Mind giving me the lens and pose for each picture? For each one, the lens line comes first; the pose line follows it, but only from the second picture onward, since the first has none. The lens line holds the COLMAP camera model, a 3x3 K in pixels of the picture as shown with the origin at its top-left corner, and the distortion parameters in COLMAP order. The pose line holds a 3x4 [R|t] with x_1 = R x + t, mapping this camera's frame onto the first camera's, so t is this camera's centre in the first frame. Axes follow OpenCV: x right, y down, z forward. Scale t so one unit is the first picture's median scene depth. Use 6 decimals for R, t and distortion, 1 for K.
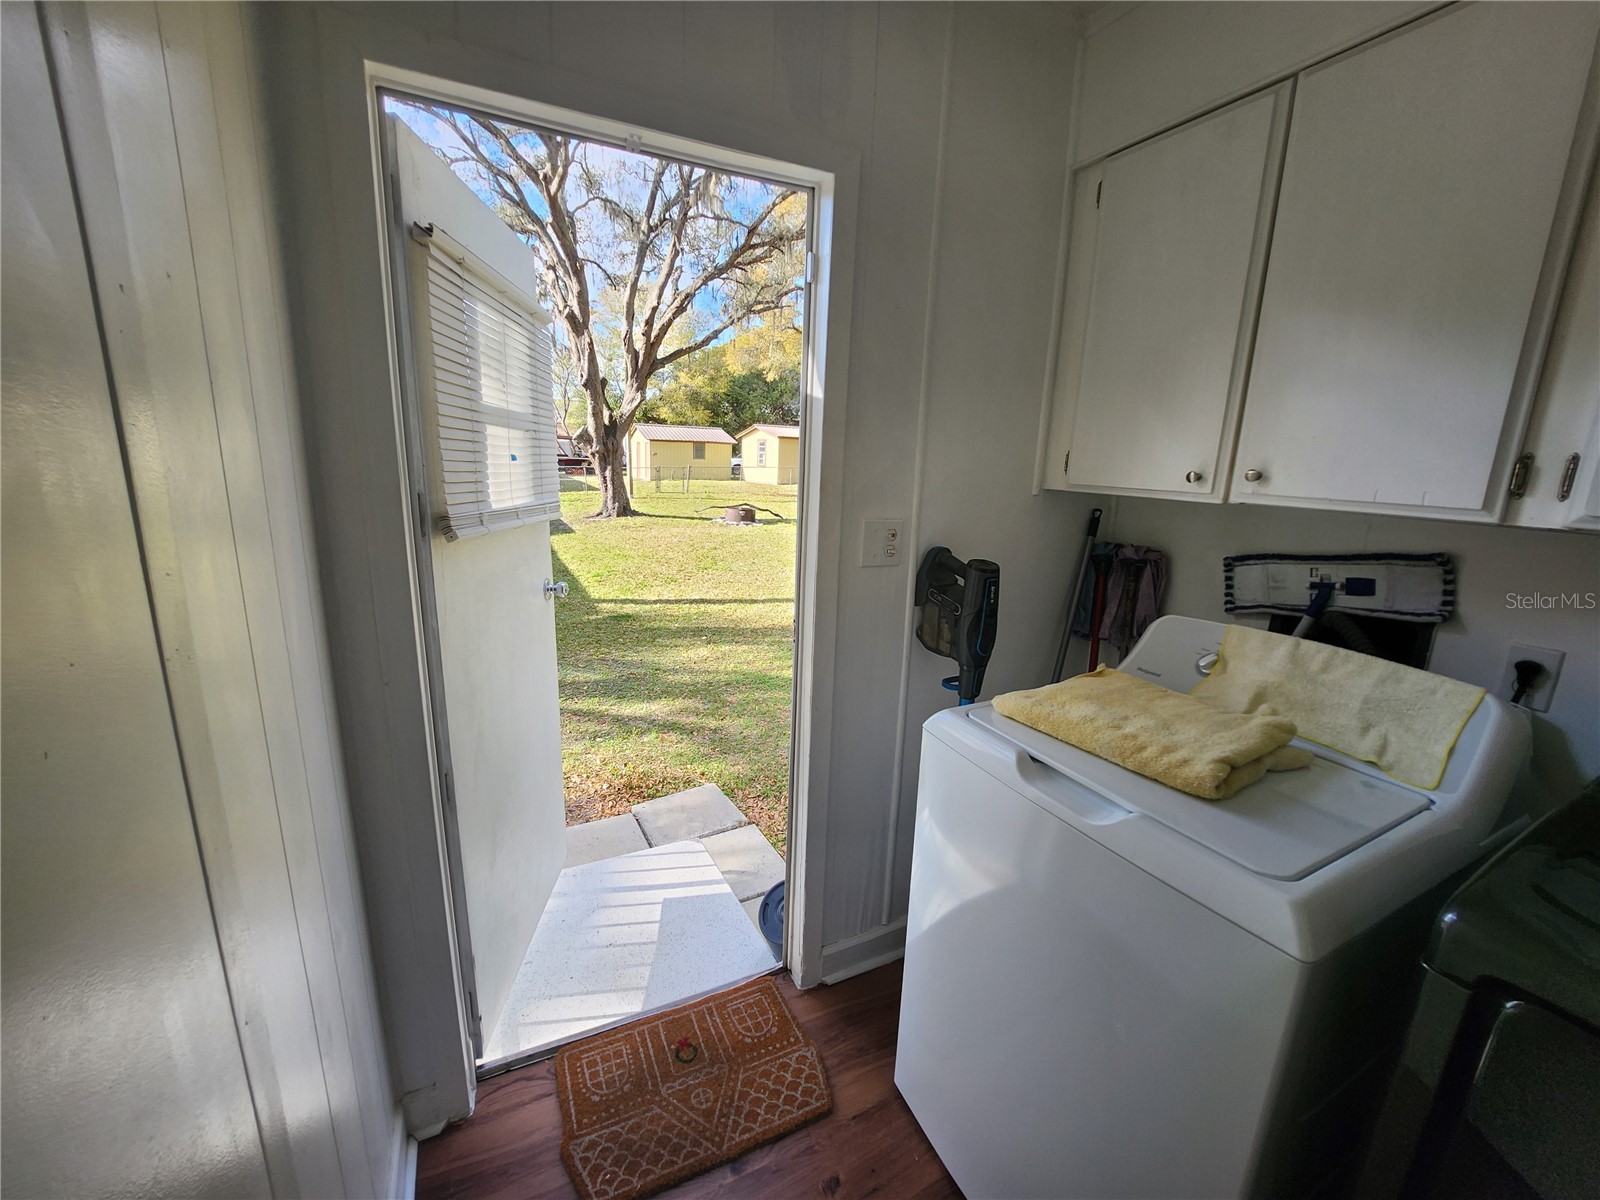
lens RADIAL K [[639.9, 0, 798.4], [0, 639.9, 605.2], [0, 0, 1]] dist [-0.023562, 0.002726]
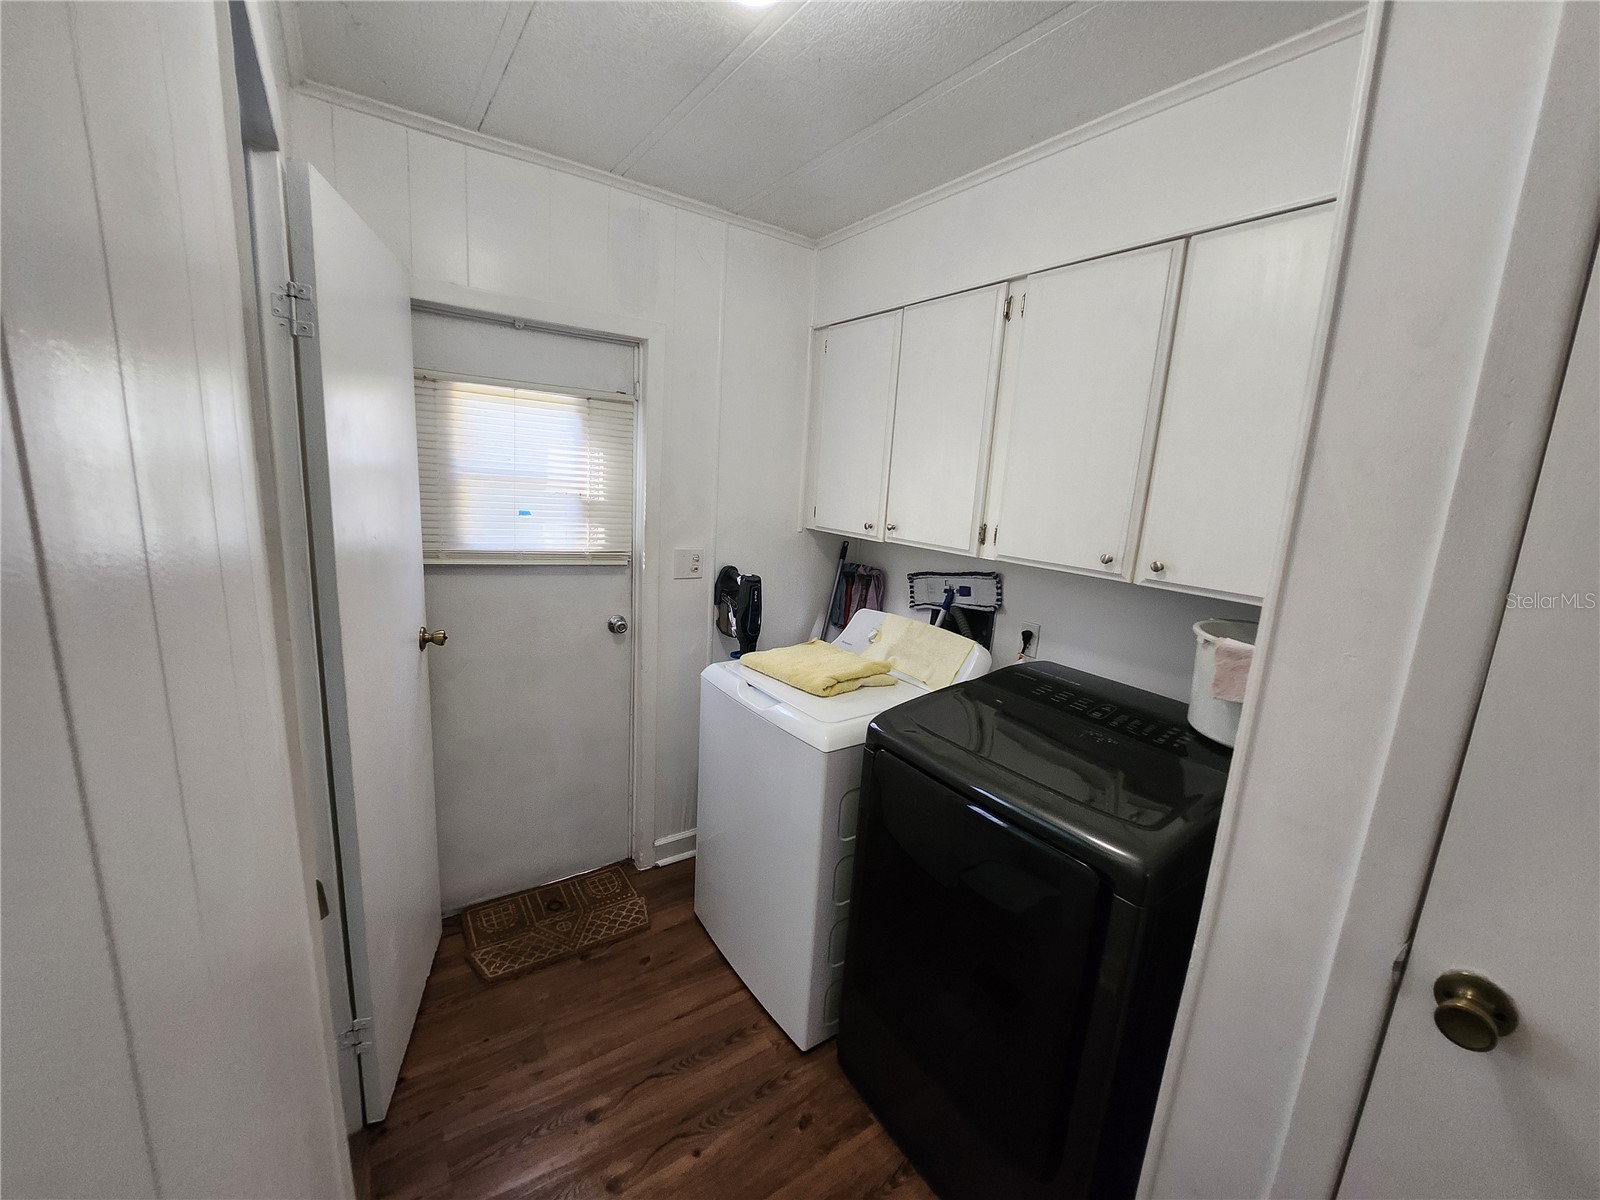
lens RADIAL K [[639.9, 0, 808.7], [0, 639.9, 603.0], [0, 0, 1]] dist [-0.023562, 0.002726]
pose [[0.987045, -0.002555, 0.160423, 0.179583], [0.006848, 0.999633, -0.026217, 0.042334], [-0.160298, 0.026976, 0.986700, -0.601069]]
